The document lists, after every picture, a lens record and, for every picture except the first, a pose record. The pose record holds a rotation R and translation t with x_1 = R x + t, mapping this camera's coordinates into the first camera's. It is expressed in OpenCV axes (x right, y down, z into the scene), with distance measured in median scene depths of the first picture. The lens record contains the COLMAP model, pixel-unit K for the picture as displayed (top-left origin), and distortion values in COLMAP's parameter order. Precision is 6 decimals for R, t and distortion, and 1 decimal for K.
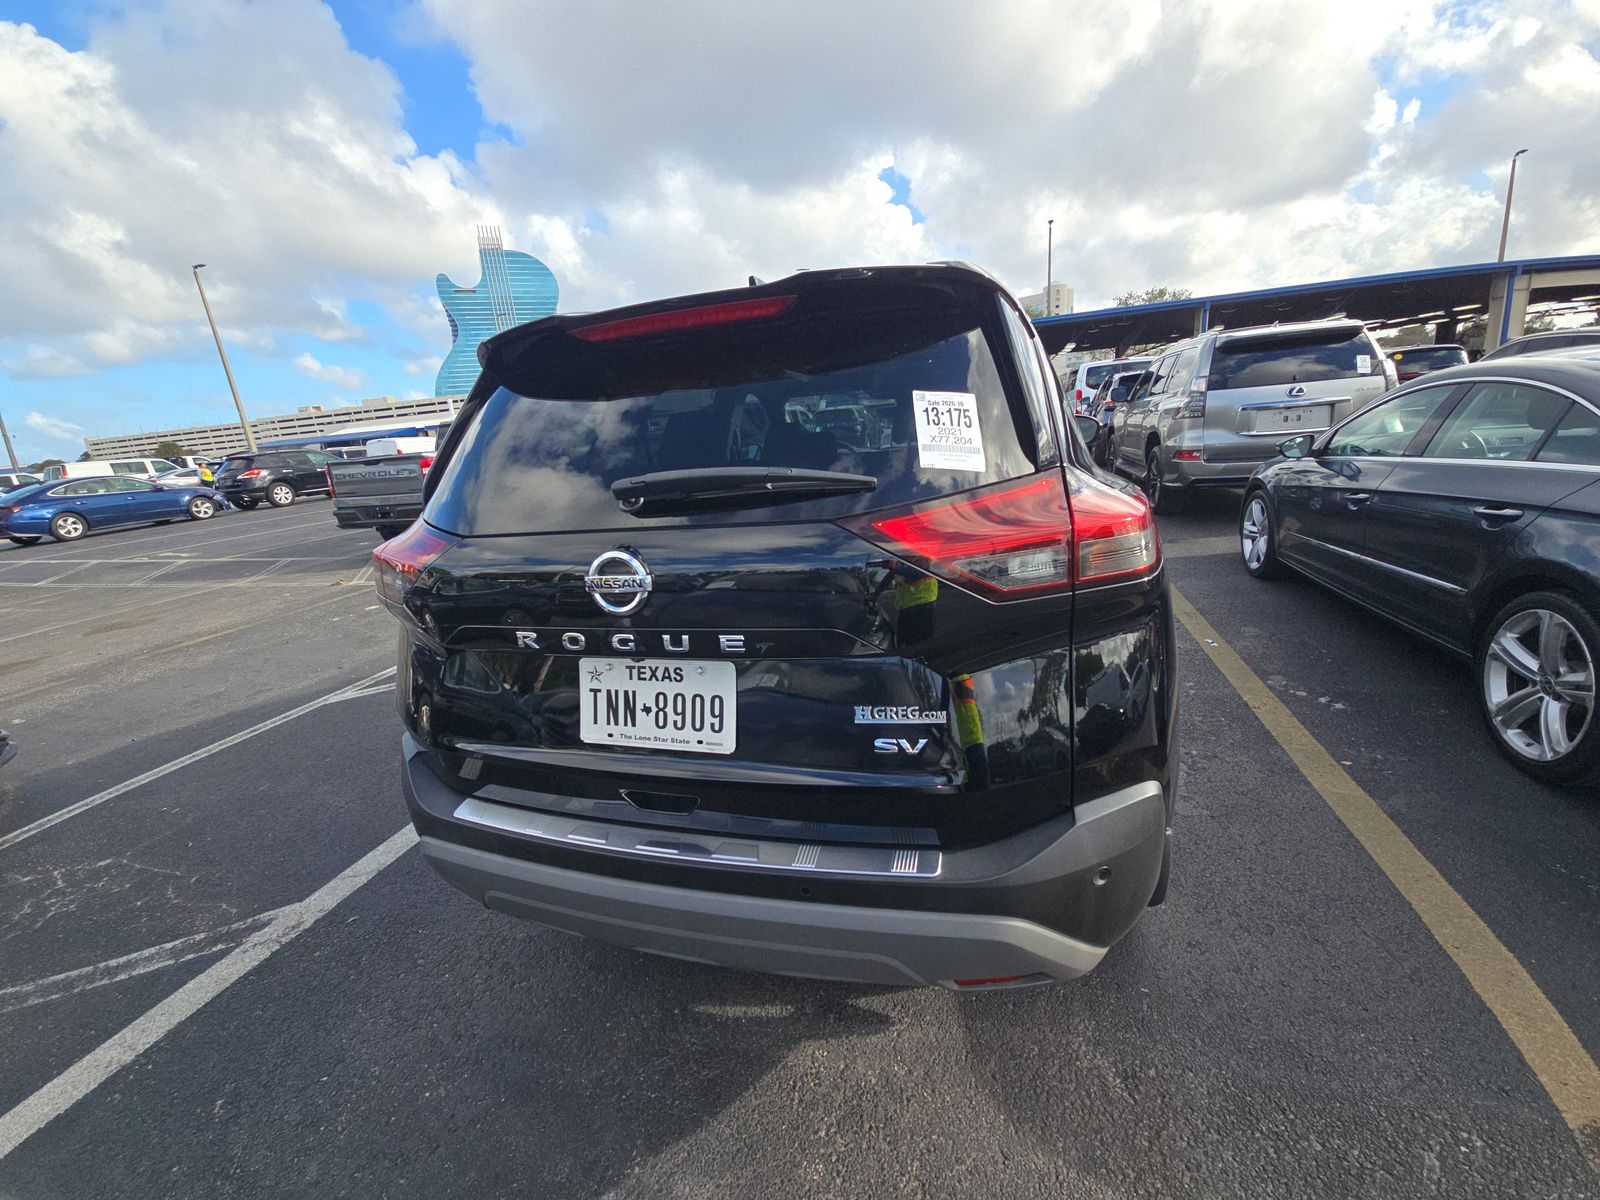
lens RADIAL K [[643.1, 0, 800.8], [0, 643.1, 605.7], [0, 0, 1]] dist [0.026985, -0.015823]
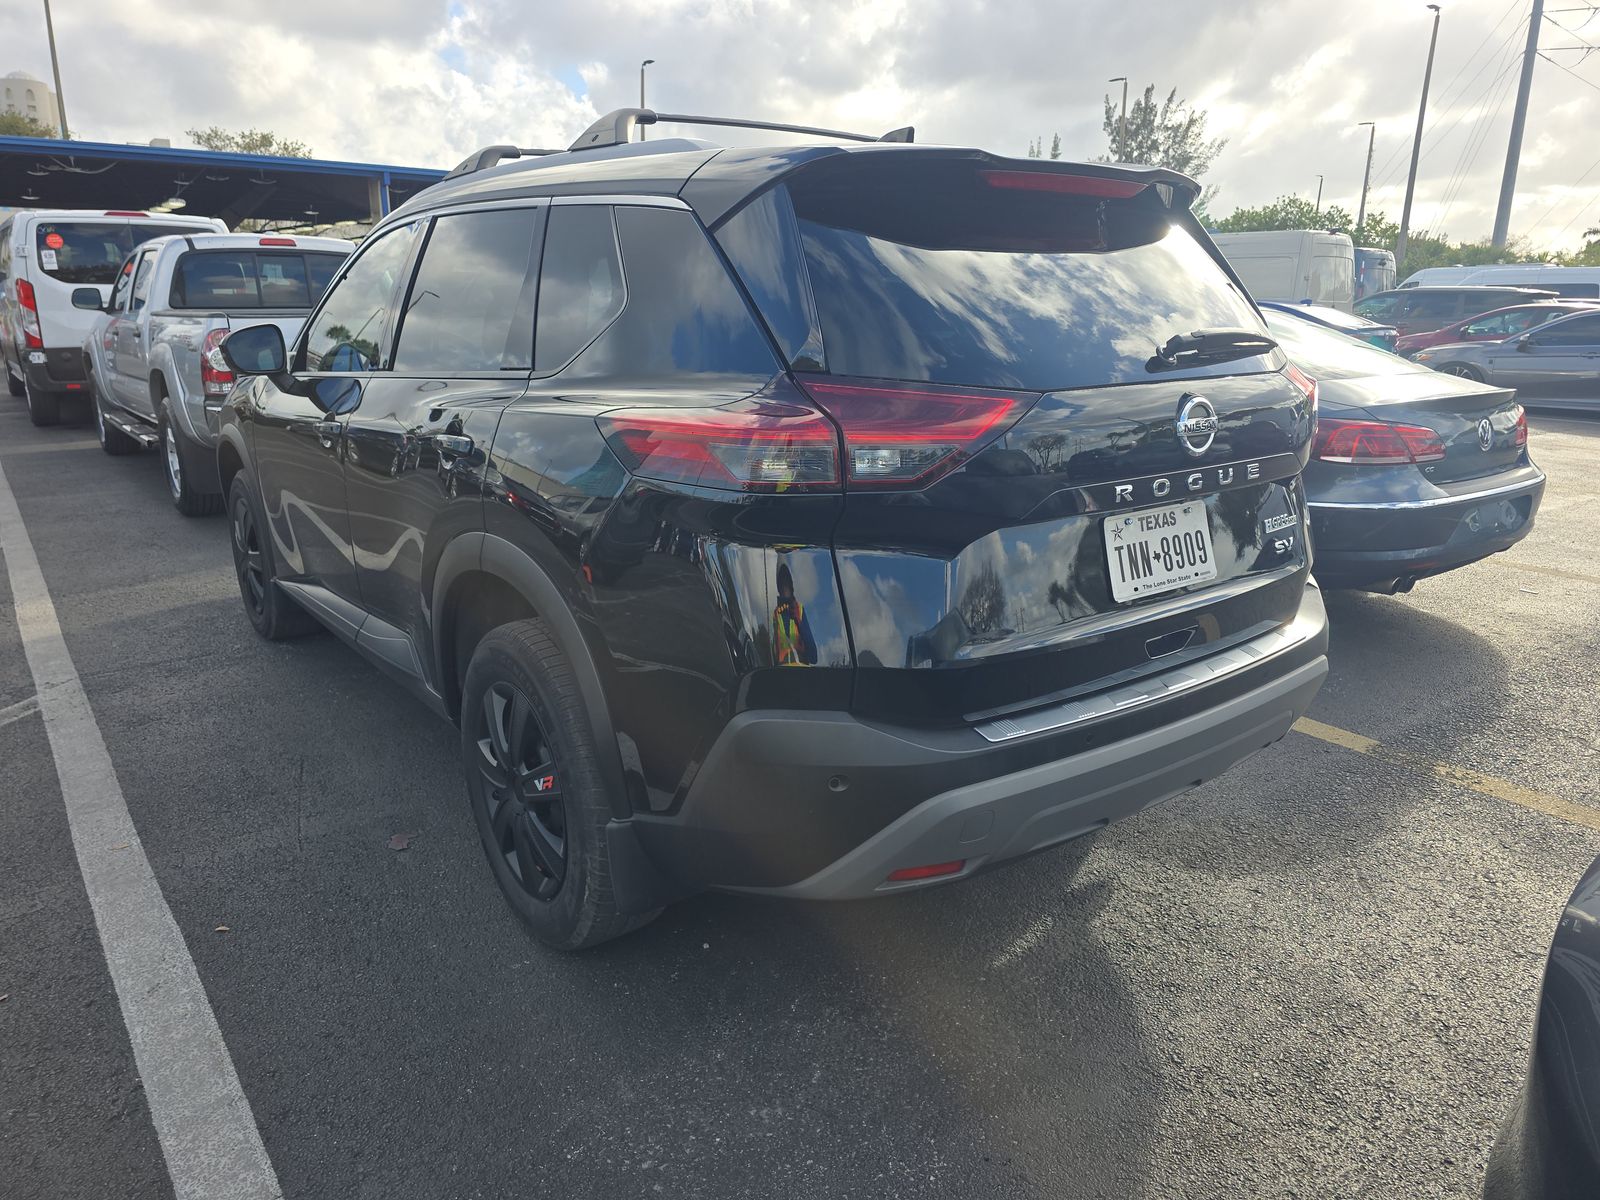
lens RADIAL K [[1084.4, 0, 793.4], [0, 1084.4, 598.8], [0, 0, 1]] dist [0.046514, -0.038407]
pose [[0.583538, -0.131265, 0.801406, -1.163090], [0.169653, 0.984780, 0.037769, 0.035544], [-0.794167, 0.113921, 0.596926, 0.241635]]
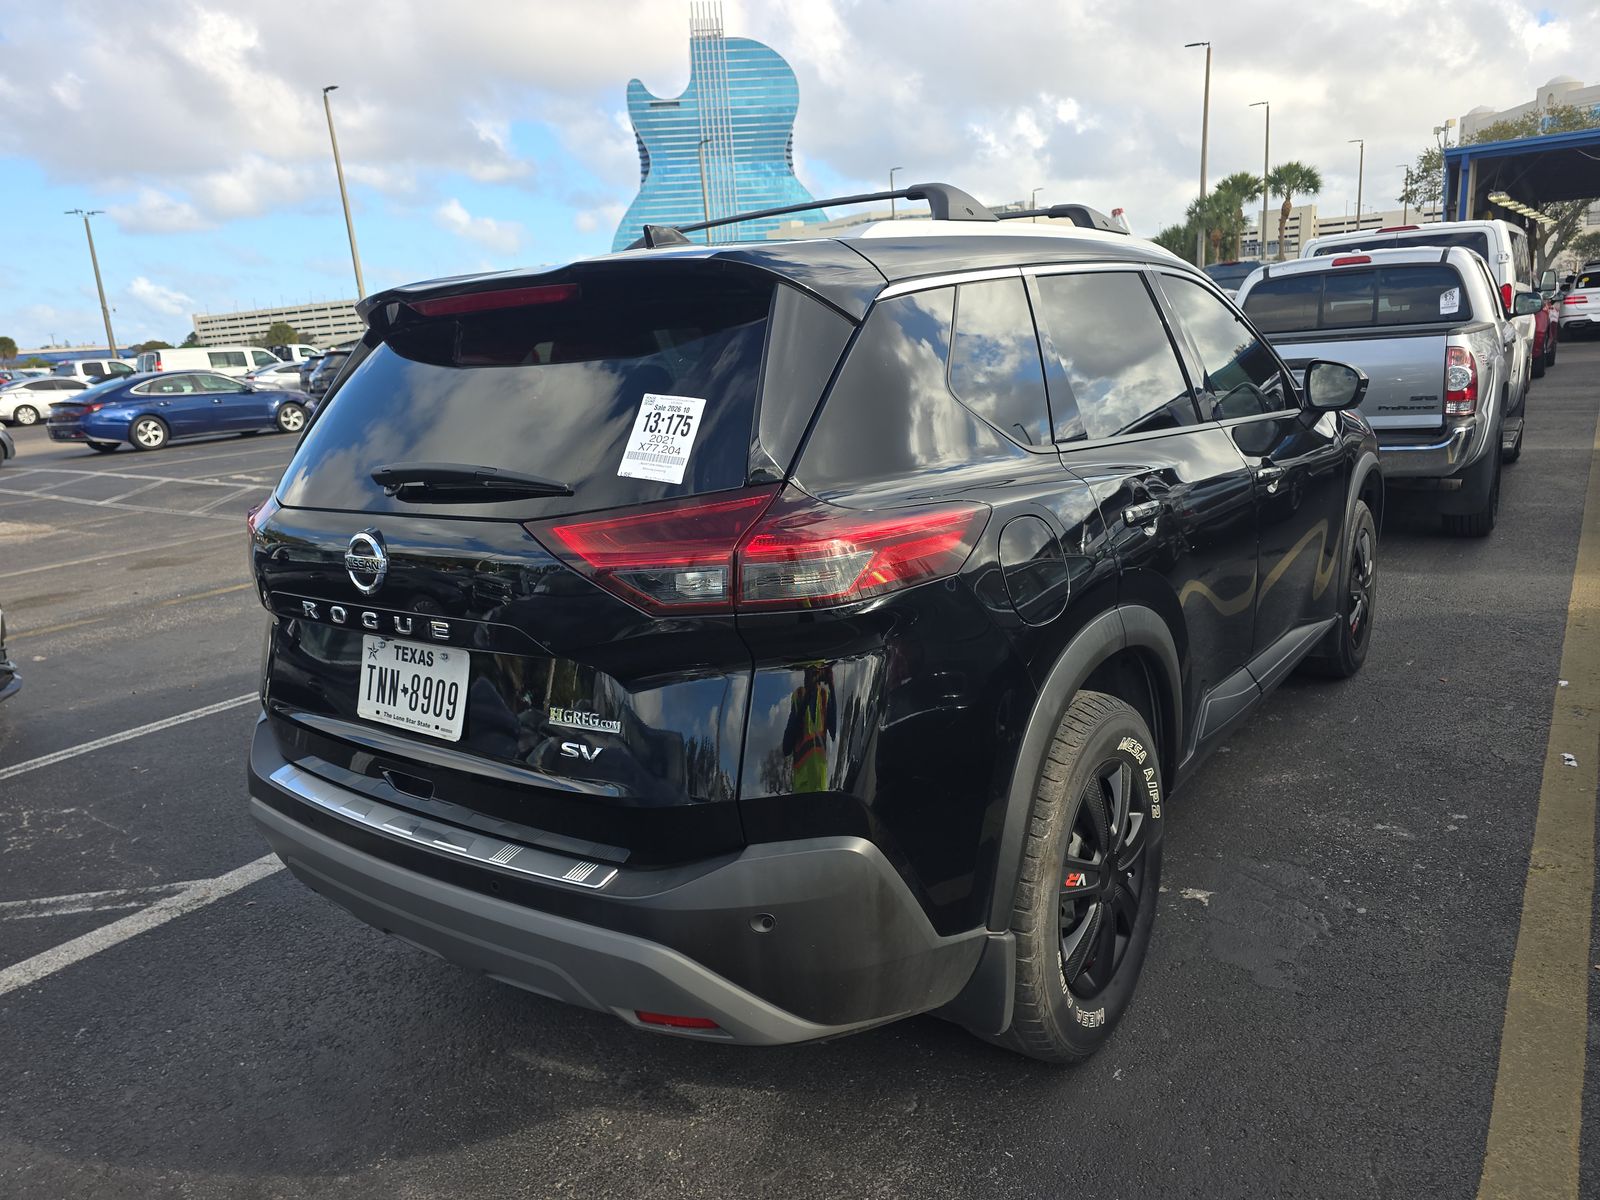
lens RADIAL K [[1084.4, 0, 793.4], [0, 1084.4, 598.8], [0, 0, 1]] dist [0.046514, -0.038407]
pose [[0.945270, 0.098640, -0.311023, 0.493549], [-0.103102, 0.994669, 0.002106, -0.027862], [0.309573, 0.030076, 0.950400, -0.255270]]
